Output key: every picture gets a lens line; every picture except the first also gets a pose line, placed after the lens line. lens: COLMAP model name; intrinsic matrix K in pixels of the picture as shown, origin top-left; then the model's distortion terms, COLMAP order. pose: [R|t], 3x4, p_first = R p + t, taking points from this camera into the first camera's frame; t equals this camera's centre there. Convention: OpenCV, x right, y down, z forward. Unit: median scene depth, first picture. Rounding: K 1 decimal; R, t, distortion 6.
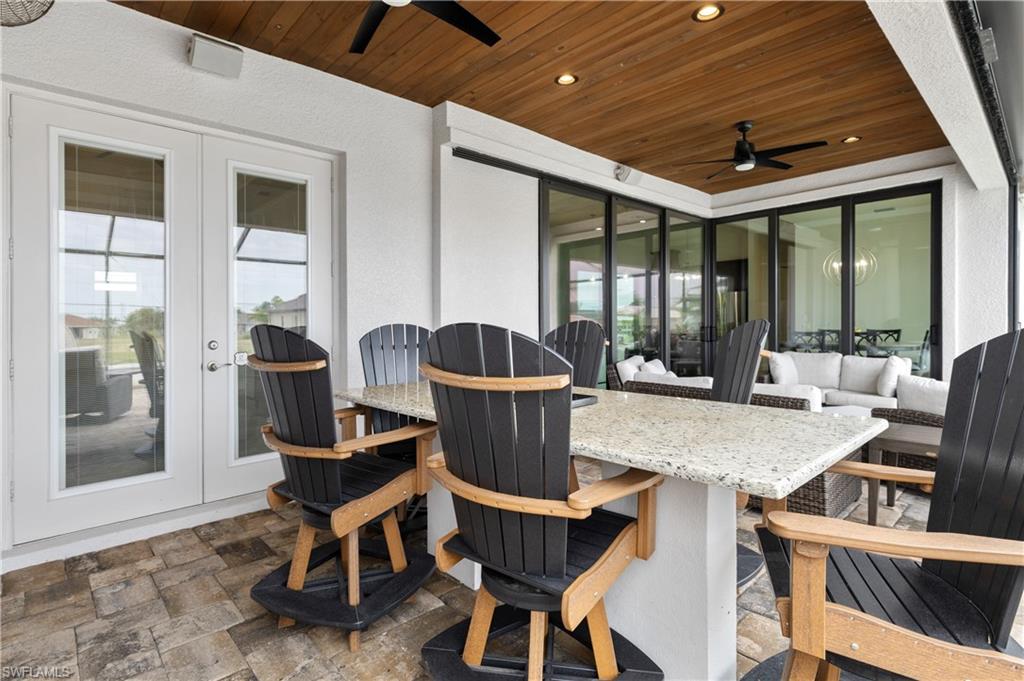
lens RADIAL K [[505.5, 0, 512.0], [0, 505.5, 340.5], [0, 0, 1]] dist [0.000197, -0.000012]
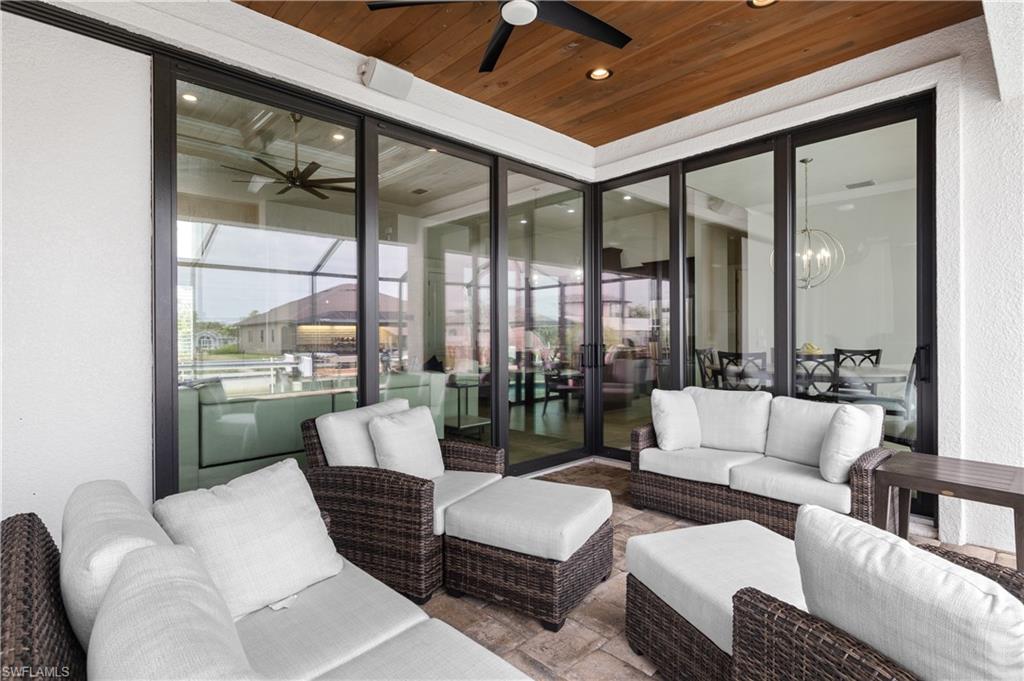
lens RADIAL K [[515.5, 0, 512.0], [0, 515.5, 340.5], [0, 0, 1]] dist [0.000981, -0.000450]
pose [[0.999934, 0.007843, 0.008407, 0.301419], [-0.007650, 0.999711, -0.022780, -0.016706], [-0.008583, 0.022714, 0.999705, 0.348801]]
